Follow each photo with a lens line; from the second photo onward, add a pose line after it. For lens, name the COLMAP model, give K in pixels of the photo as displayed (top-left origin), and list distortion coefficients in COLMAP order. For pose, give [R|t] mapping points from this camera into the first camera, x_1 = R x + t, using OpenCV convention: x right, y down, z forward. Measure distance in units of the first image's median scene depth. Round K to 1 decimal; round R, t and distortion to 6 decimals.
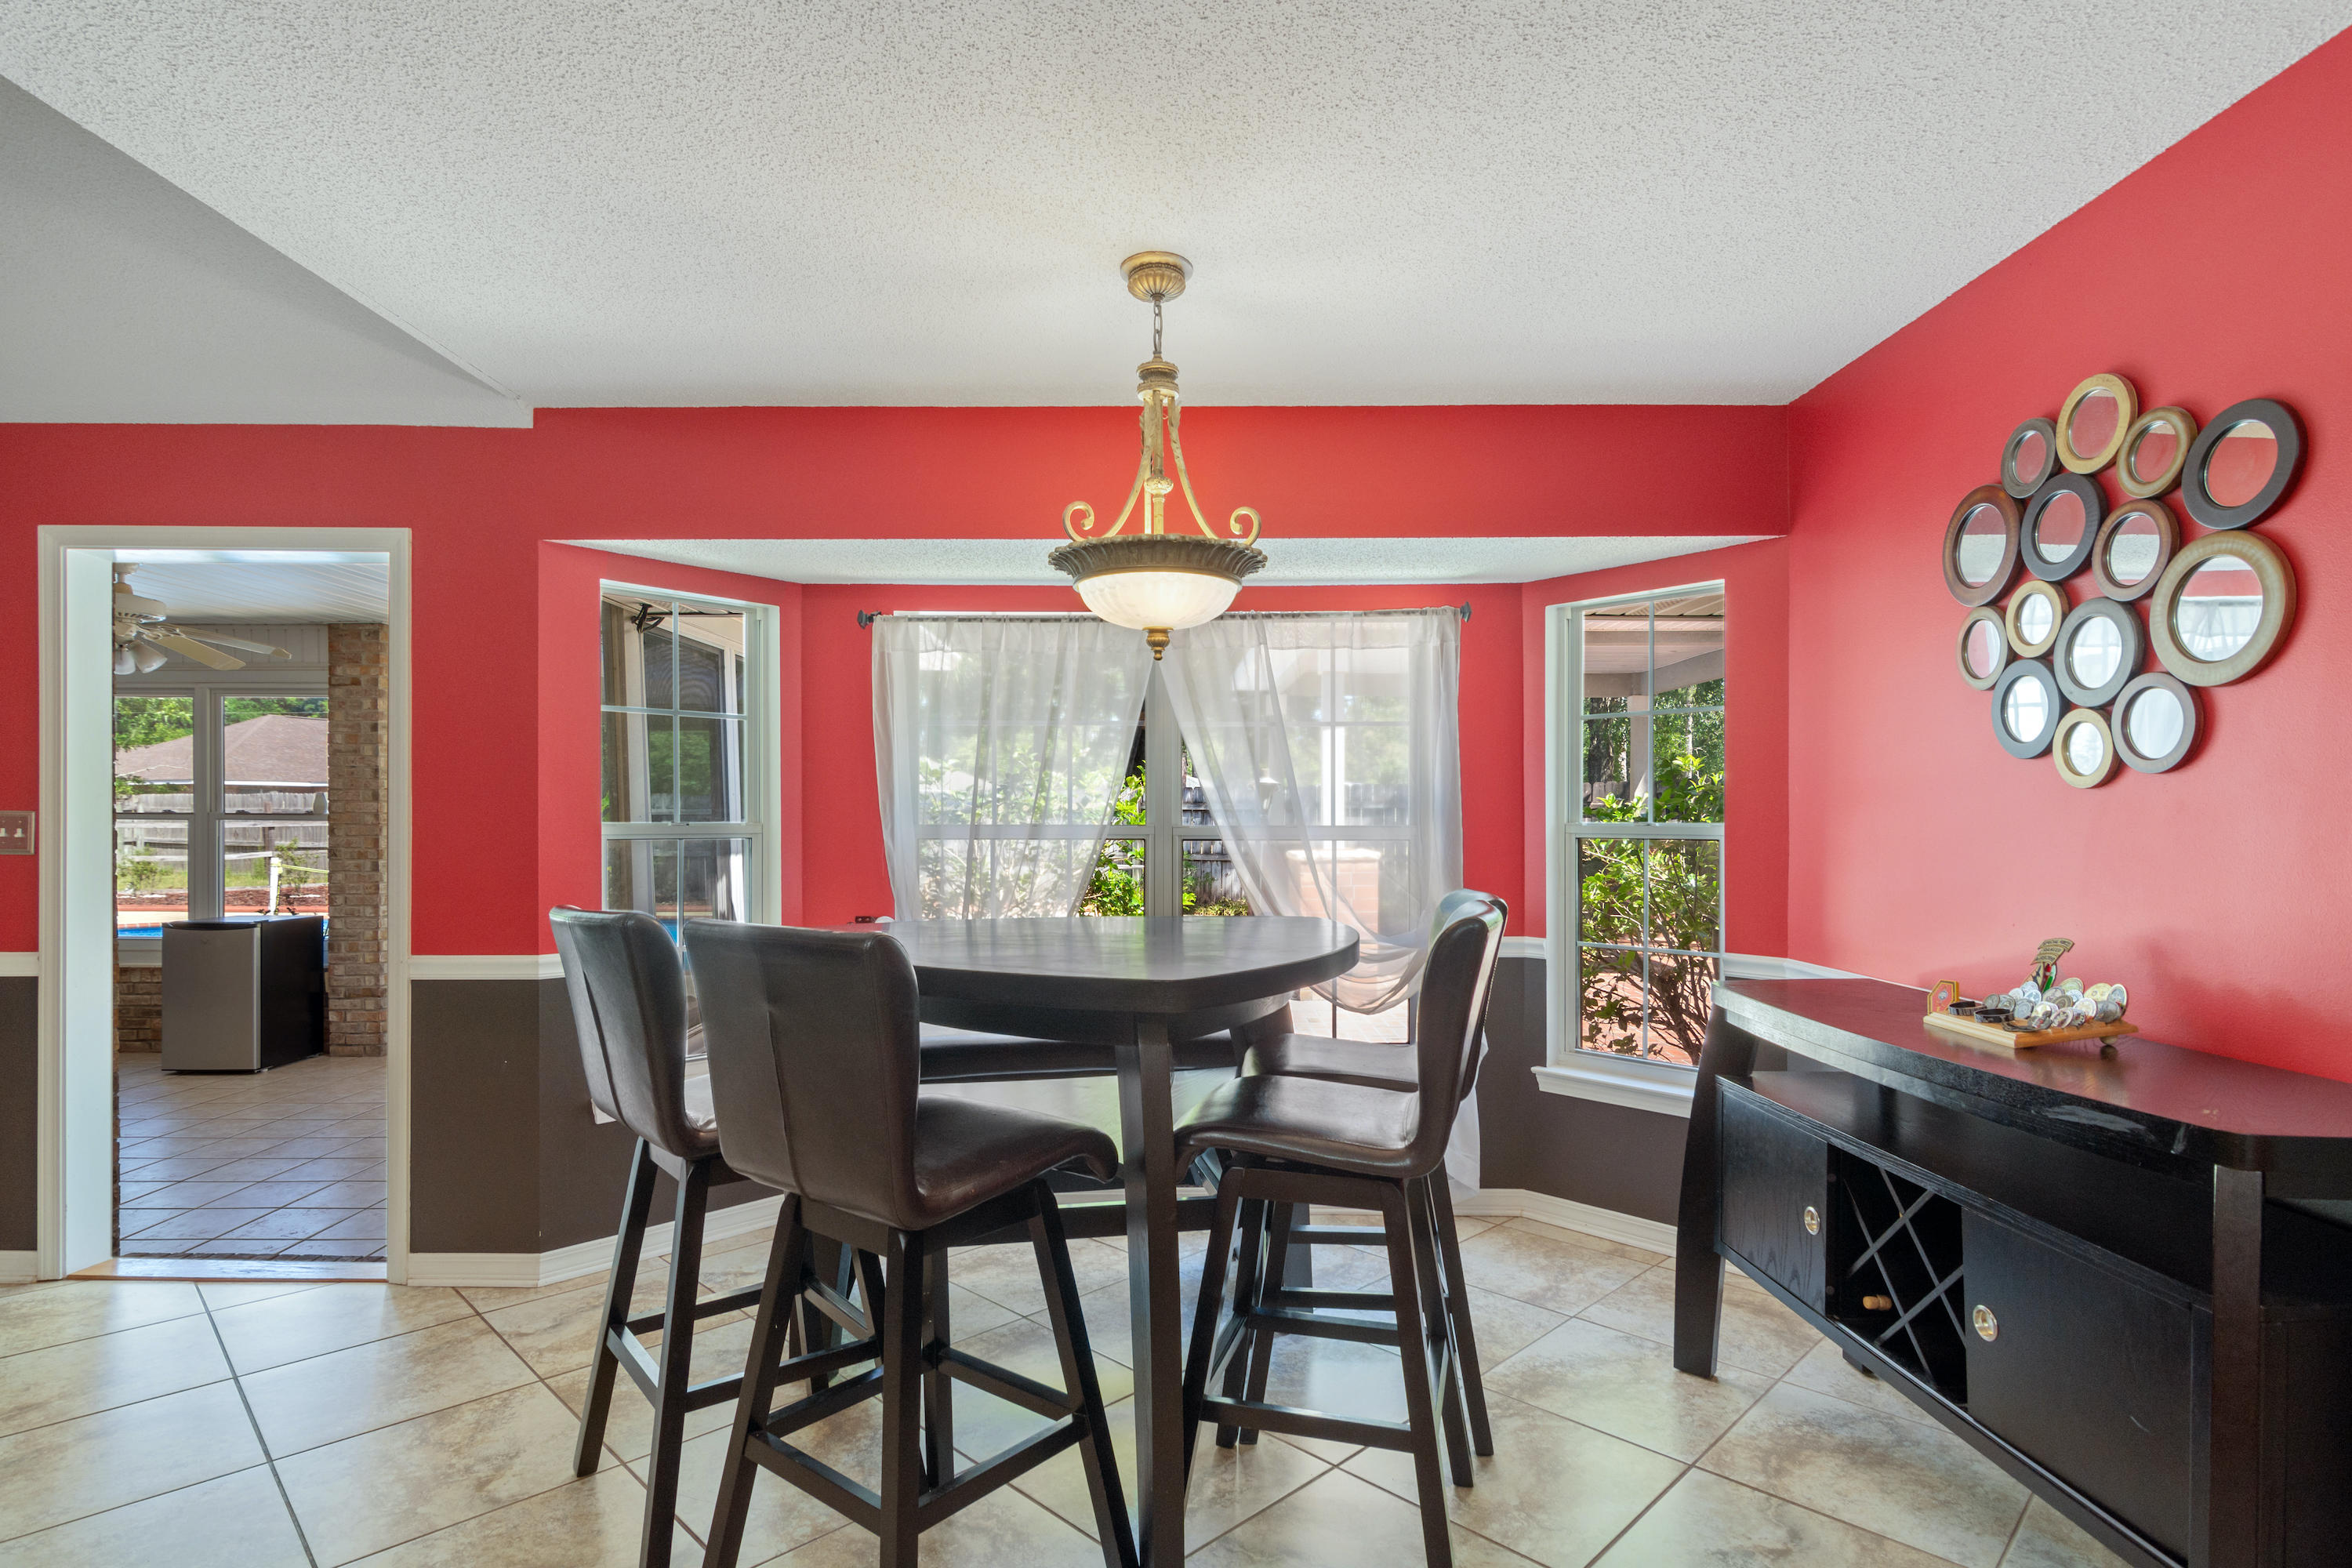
lens RADIAL K [[1190.5, 0, 1178.5], [0, 1190.5, 819.8], [0, 0, 1]] dist [-0.001296, -0.000464]
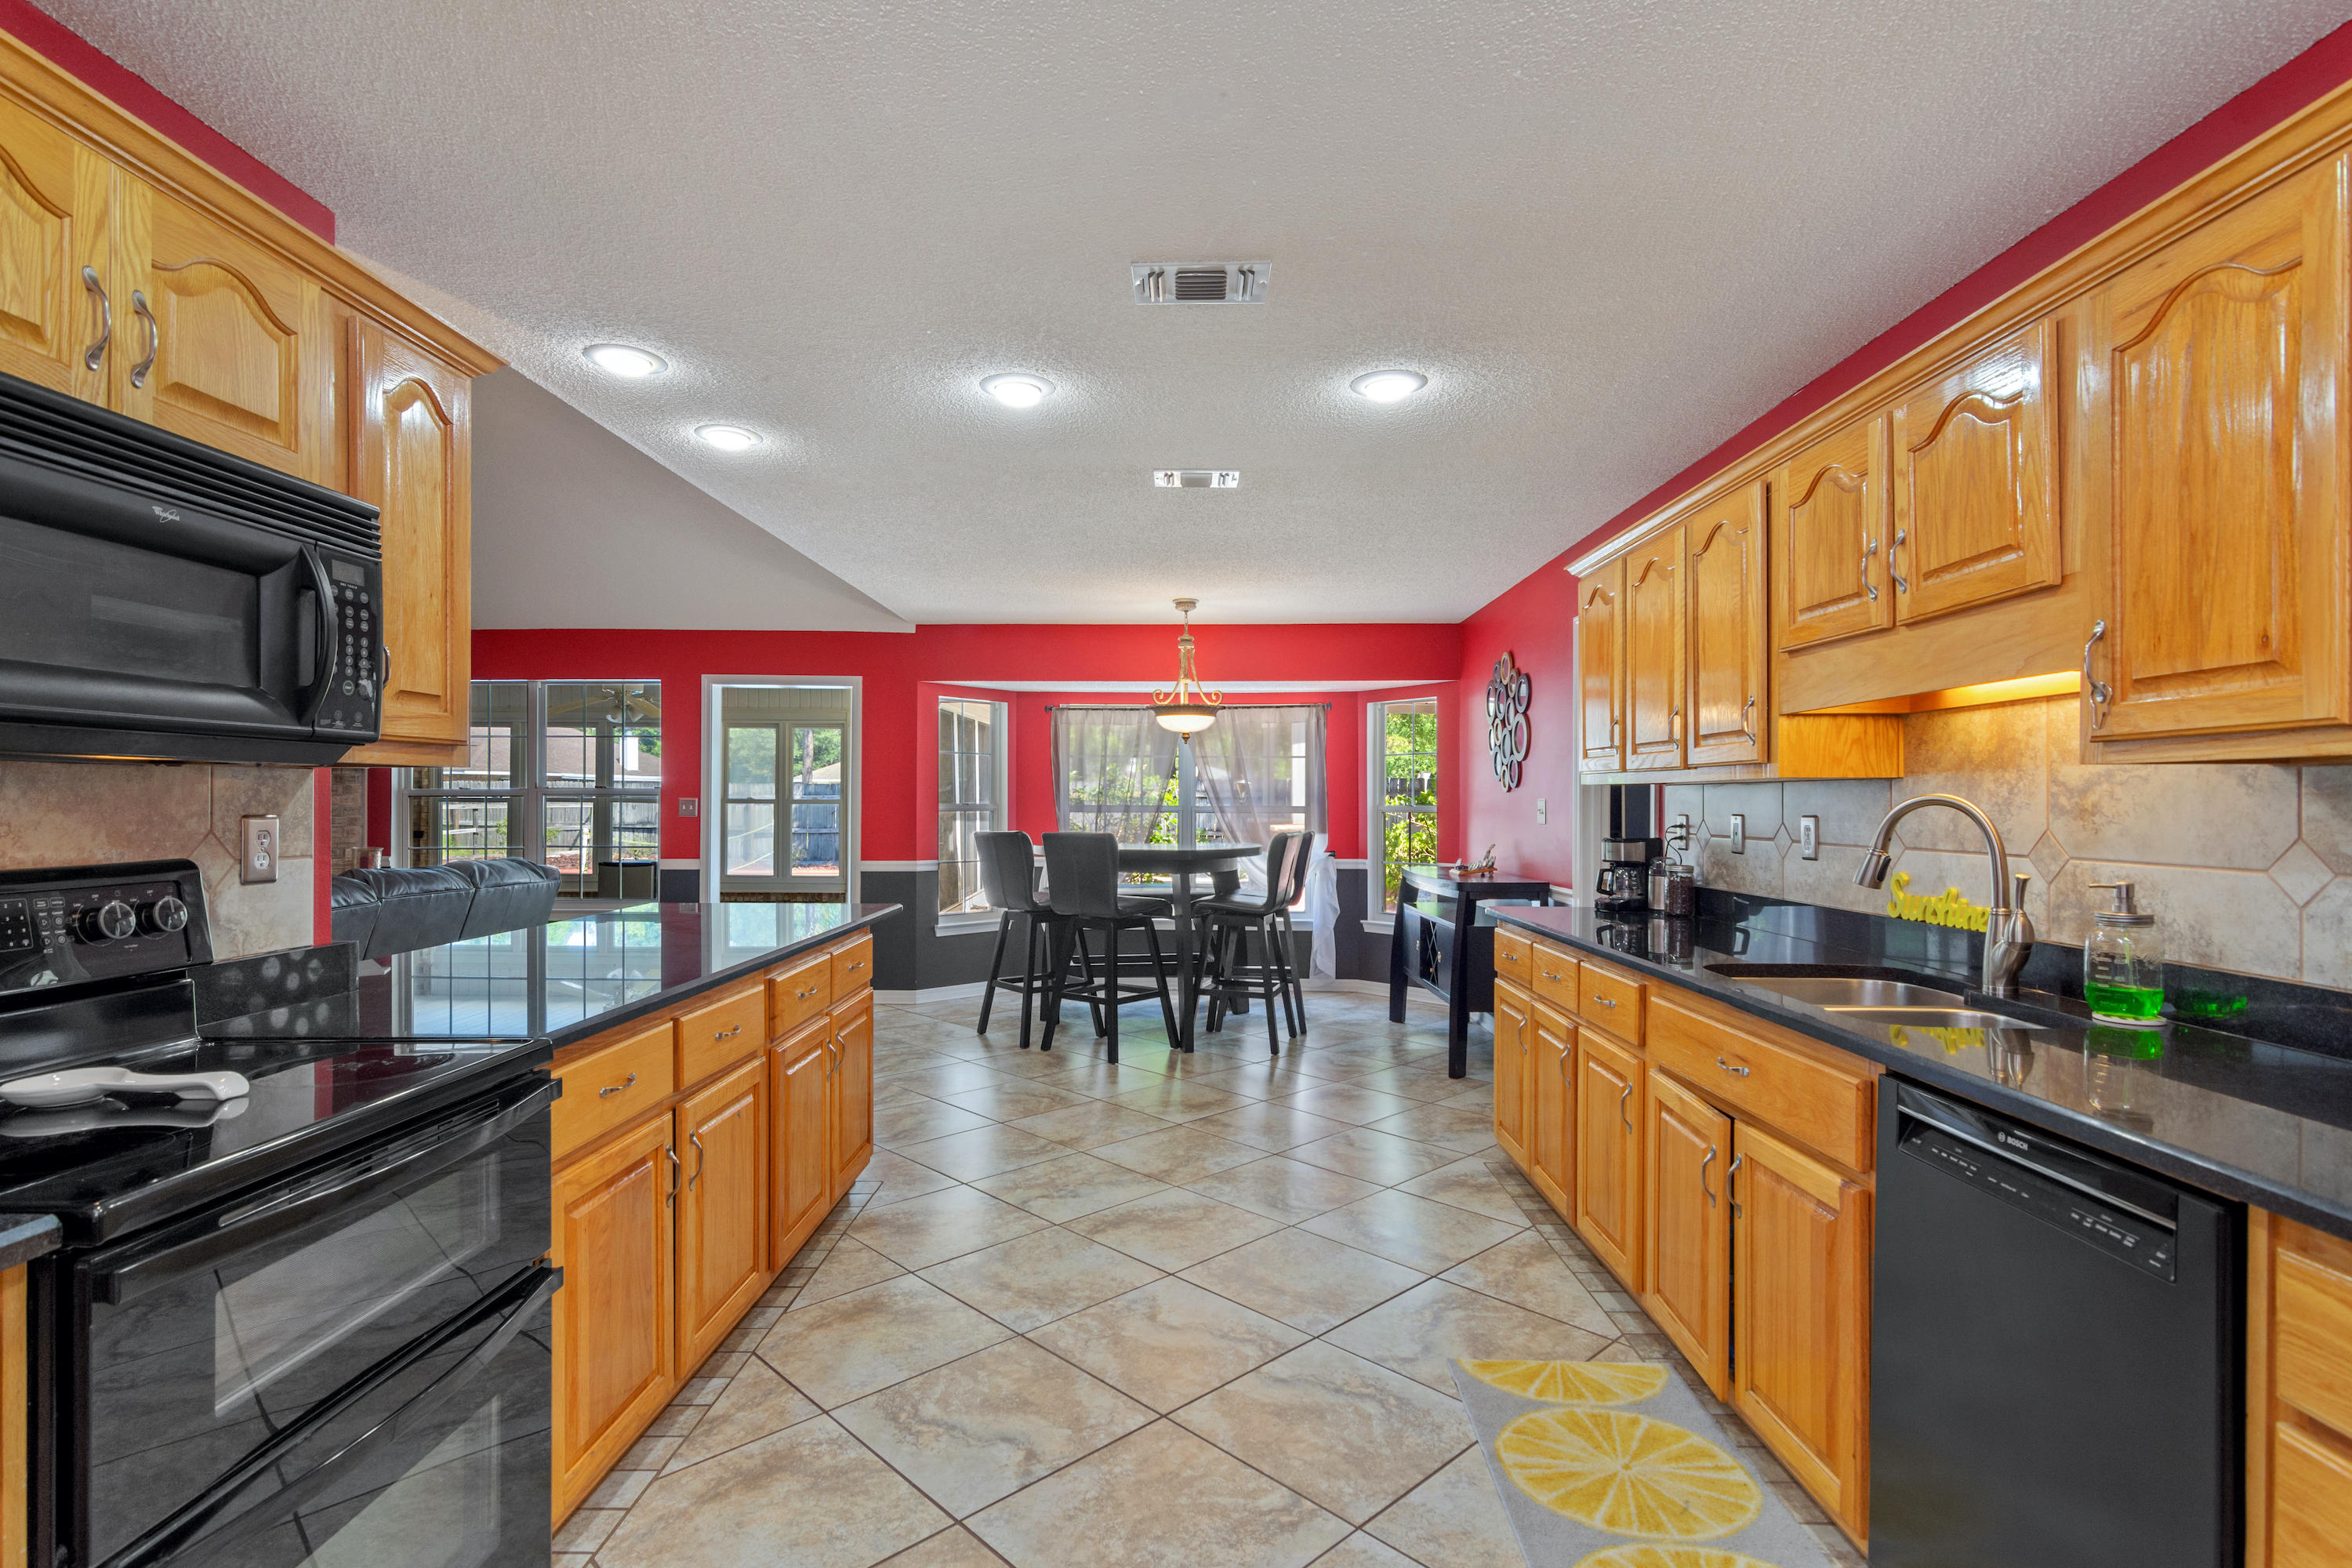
lens RADIAL K [[1110.0, 0, 1168.6], [0, 1110.0, 802.7], [0, 0, 1]] dist [0.002176, 0.000450]
pose [[0.999833, 0.006137, -0.017196, -0.006674], [-0.006154, 0.999981, -0.000937, 0.004673], [0.017190, 0.001043, 0.999852, -0.958101]]
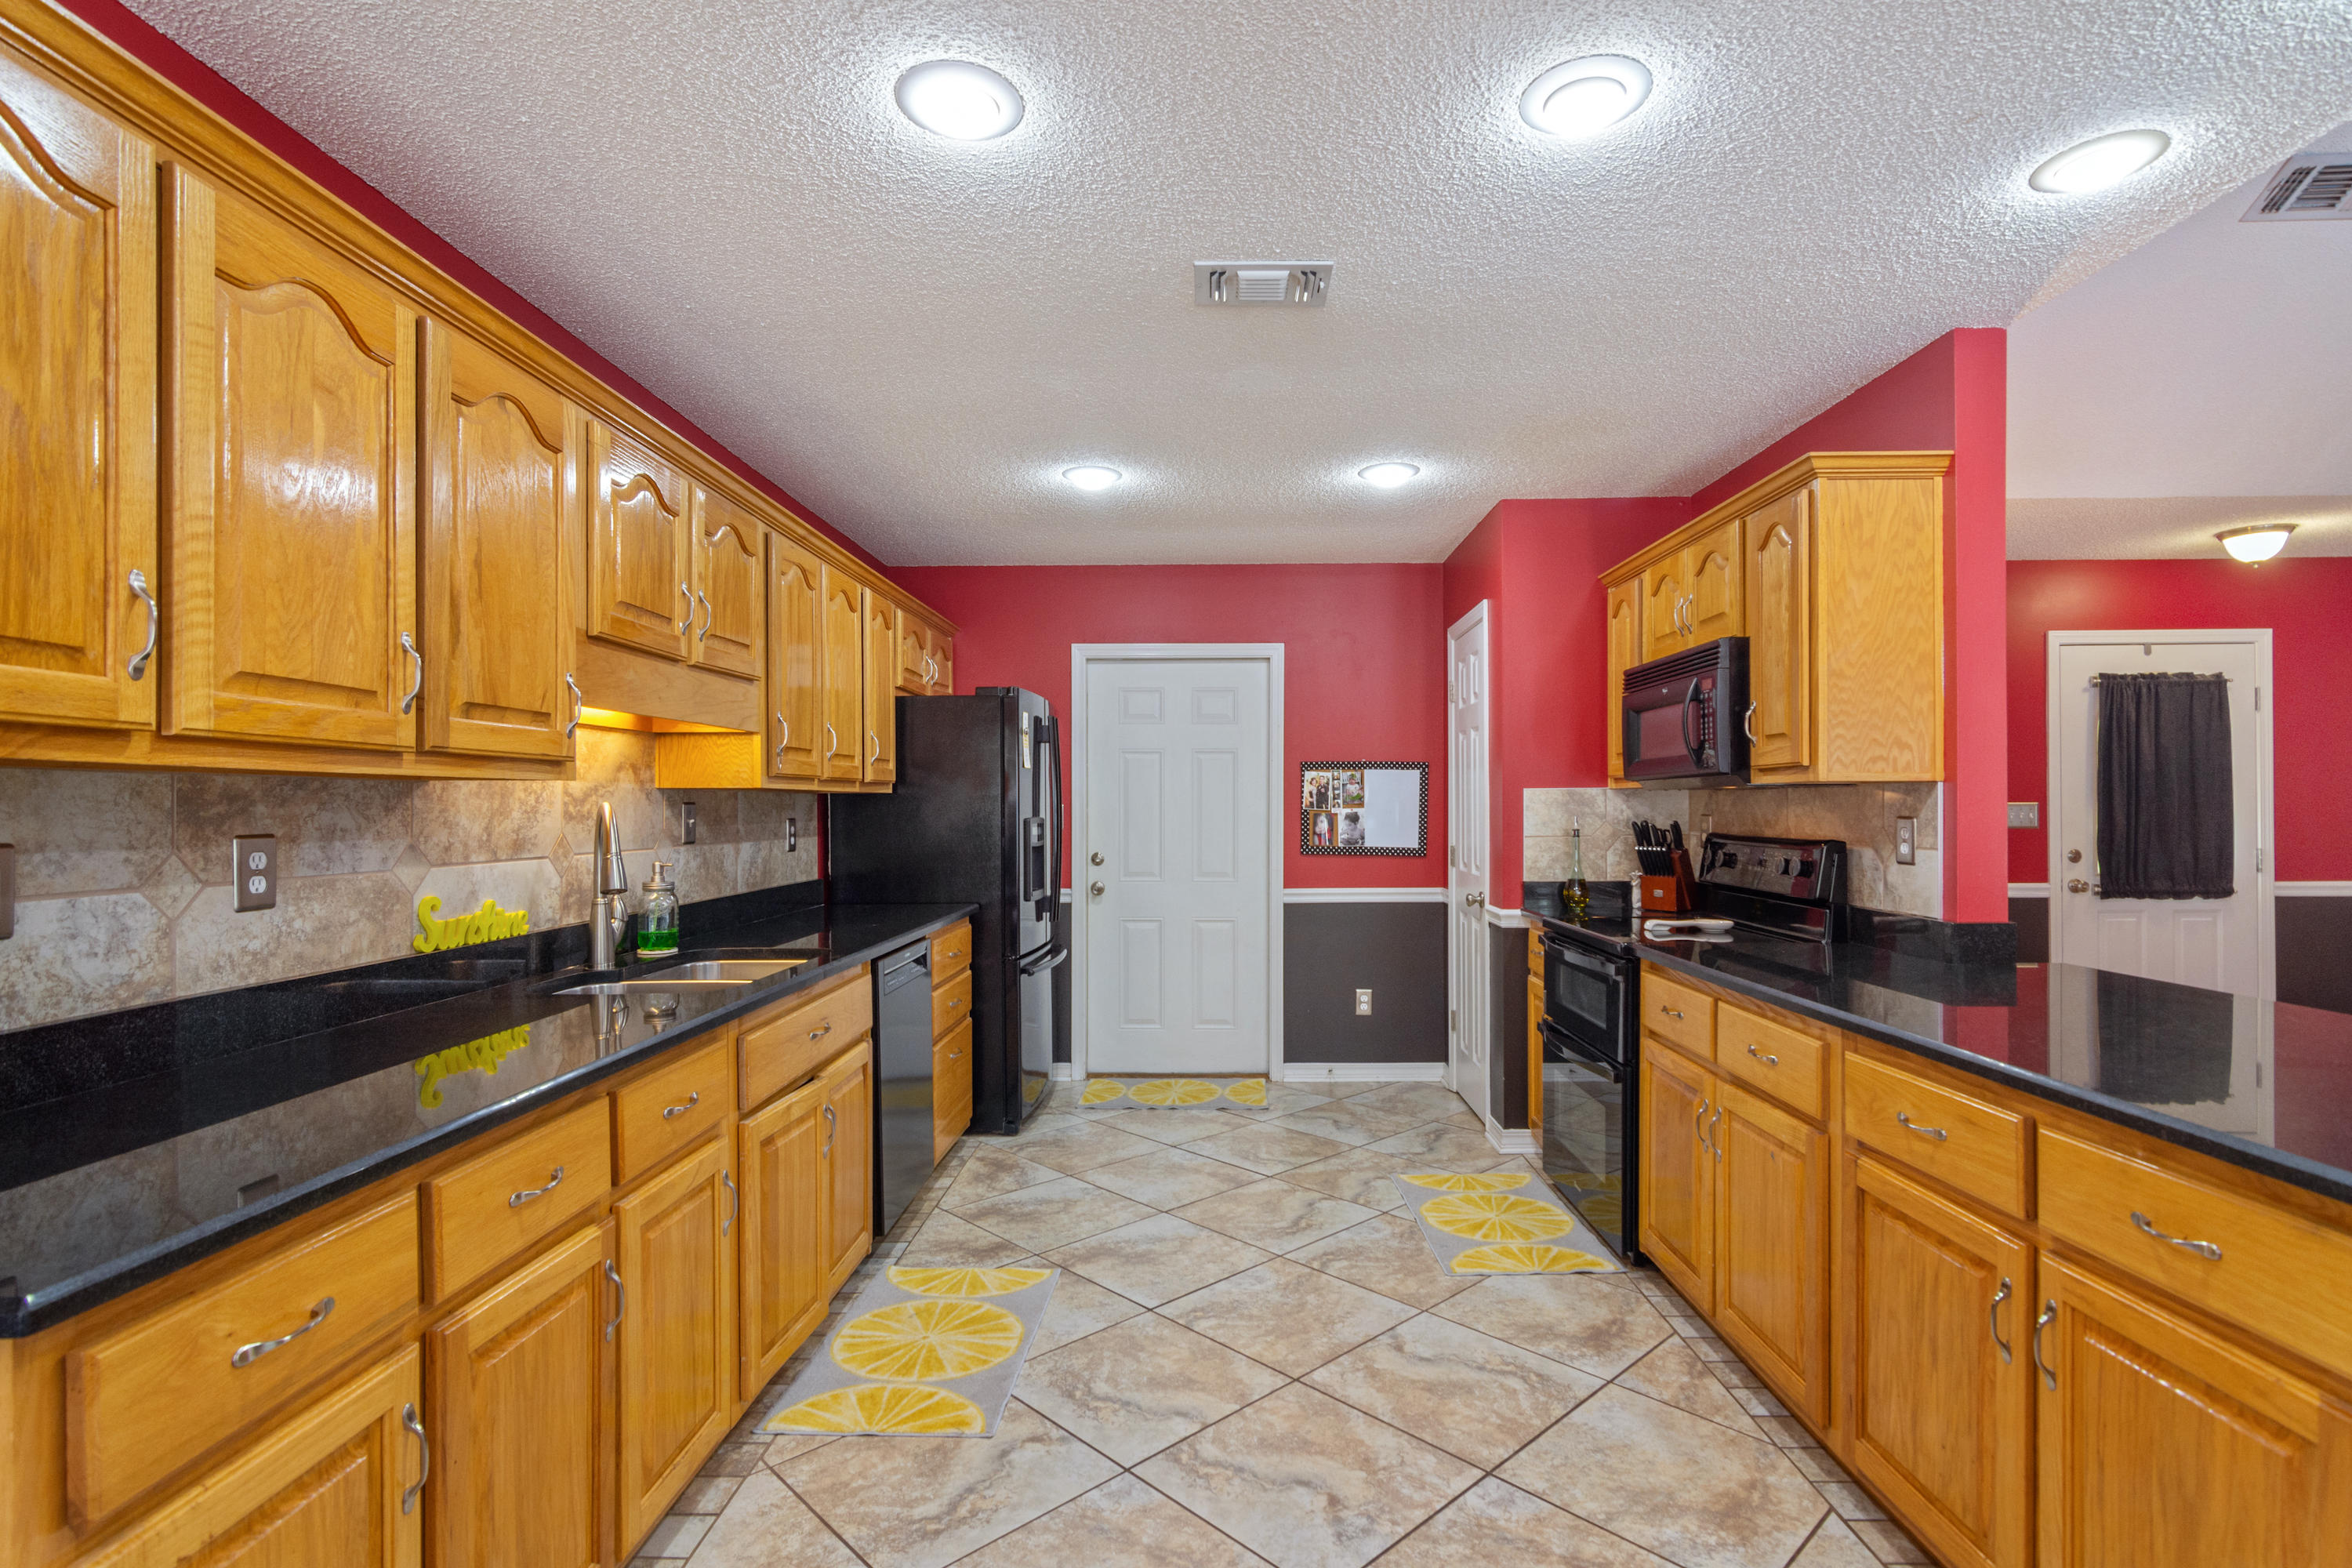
lens RADIAL K [[1135.1, 0, 1171.6], [0, 1135.1, 810.2], [0, 0, 1]] dist [0.003718, 0.001308]
pose [[-0.999383, 0.000416, 0.035129, 0.029618], [0.000654, 0.999977, 0.006743, -0.002882], [-0.035125, 0.006761, -0.999360, 0.240515]]
